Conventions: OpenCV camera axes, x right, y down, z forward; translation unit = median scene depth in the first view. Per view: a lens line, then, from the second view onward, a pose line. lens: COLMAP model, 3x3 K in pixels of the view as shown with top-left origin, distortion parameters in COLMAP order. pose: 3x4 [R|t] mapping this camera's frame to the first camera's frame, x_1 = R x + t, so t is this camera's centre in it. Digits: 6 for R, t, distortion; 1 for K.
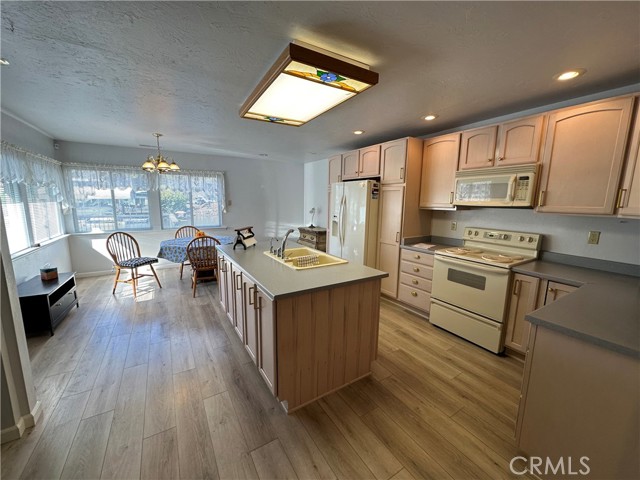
lens RADIAL K [[255.2, 0, 320.0], [0, 255.2, 240.0], [0, 0, 1]] dist [-0.009937, -0.000054]
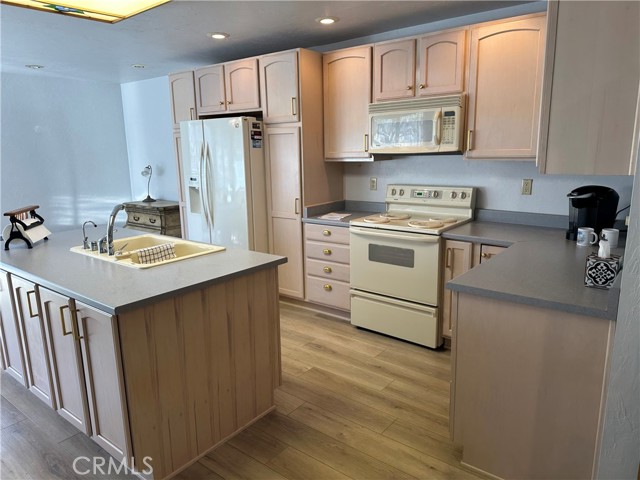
lens RADIAL K [[448.5, 0, 322.9], [0, 448.5, 241.6], [0, 0, 1]] dist [0.140328, -0.213346]
pose [[0.938350, -0.100121, 0.330869, -0.029381], [0.083709, 0.994464, 0.063522, 0.014032], [-0.335397, -0.031909, 0.941536, -0.135995]]
